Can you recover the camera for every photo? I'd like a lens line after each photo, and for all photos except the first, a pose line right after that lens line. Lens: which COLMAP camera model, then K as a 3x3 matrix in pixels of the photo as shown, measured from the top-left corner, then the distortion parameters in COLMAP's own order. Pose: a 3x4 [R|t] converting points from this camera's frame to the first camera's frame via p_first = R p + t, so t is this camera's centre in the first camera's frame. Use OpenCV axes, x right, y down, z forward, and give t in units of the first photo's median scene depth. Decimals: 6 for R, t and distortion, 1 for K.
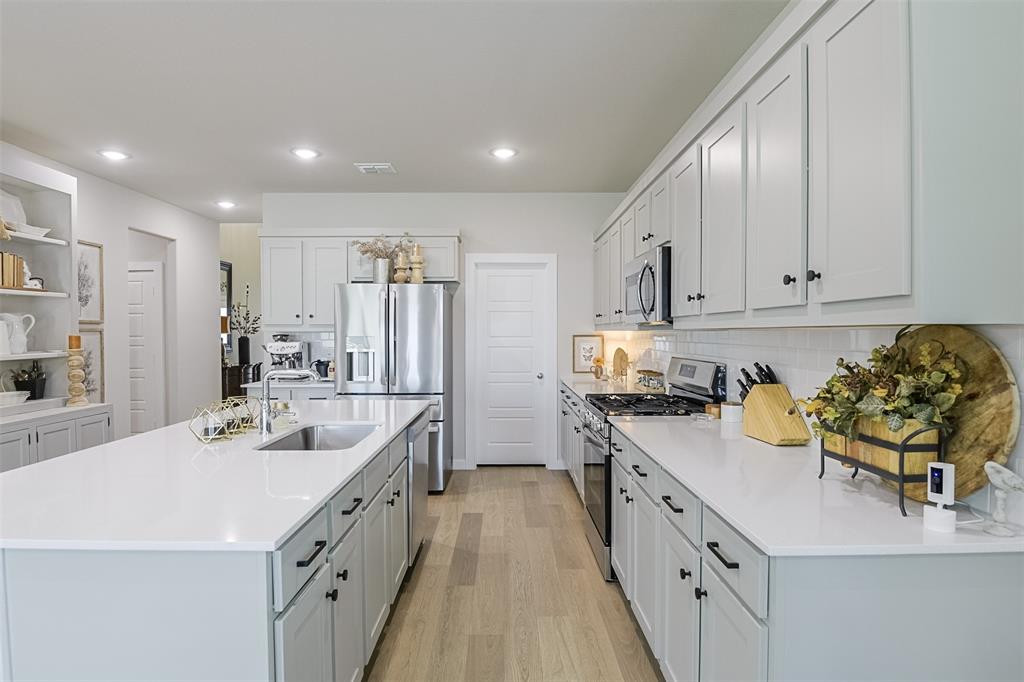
lens RADIAL K [[550.6, 0, 512.0], [0, 550.6, 341.0], [0, 0, 1]] dist [-0.026753, -0.000055]
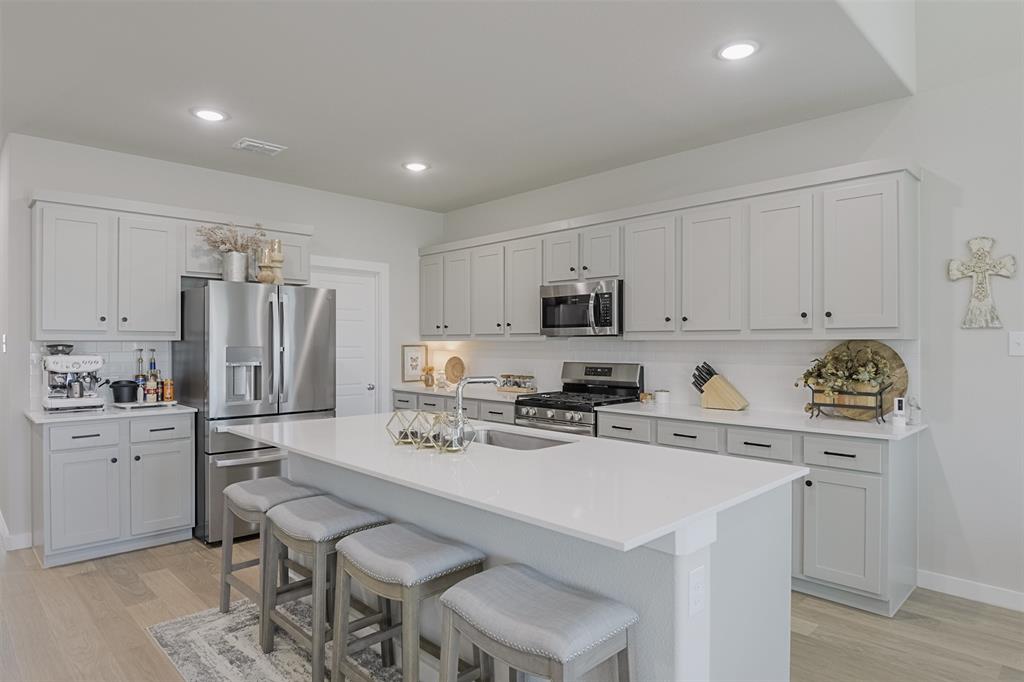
lens RADIAL K [[594.3, 0, 512.0], [0, 594.3, 341.0], [0, 0, 1]] dist [-0.004142, -0.001283]
pose [[0.720190, 0.004134, 0.693764, -0.669152], [0.008906, 0.999845, -0.015203, 0.000202], [-0.693719, 0.017127, 0.720042, 0.088500]]
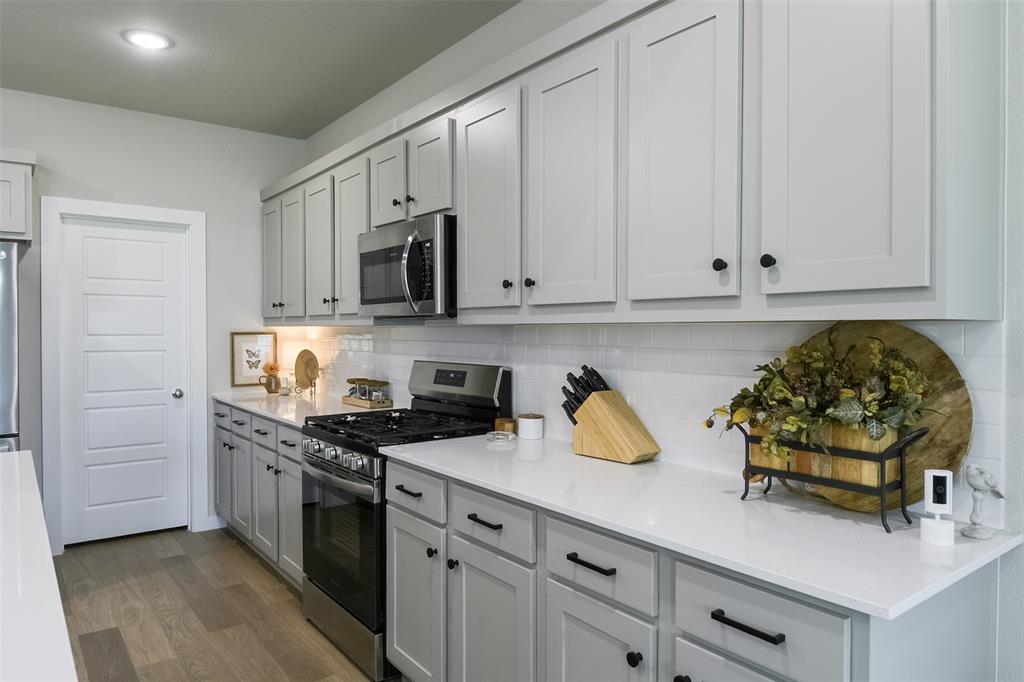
lens RADIAL K [[659.0, 0, 512.0], [0, 659.0, 341.0], [0, 0, 1]] dist [0.009533, -0.001098]
pose [[0.800769, -0.007658, 0.598925, -0.138536], [0.006565, 0.999970, 0.004008, -0.001248], [-0.598938, 0.000722, 0.800795, 0.157735]]
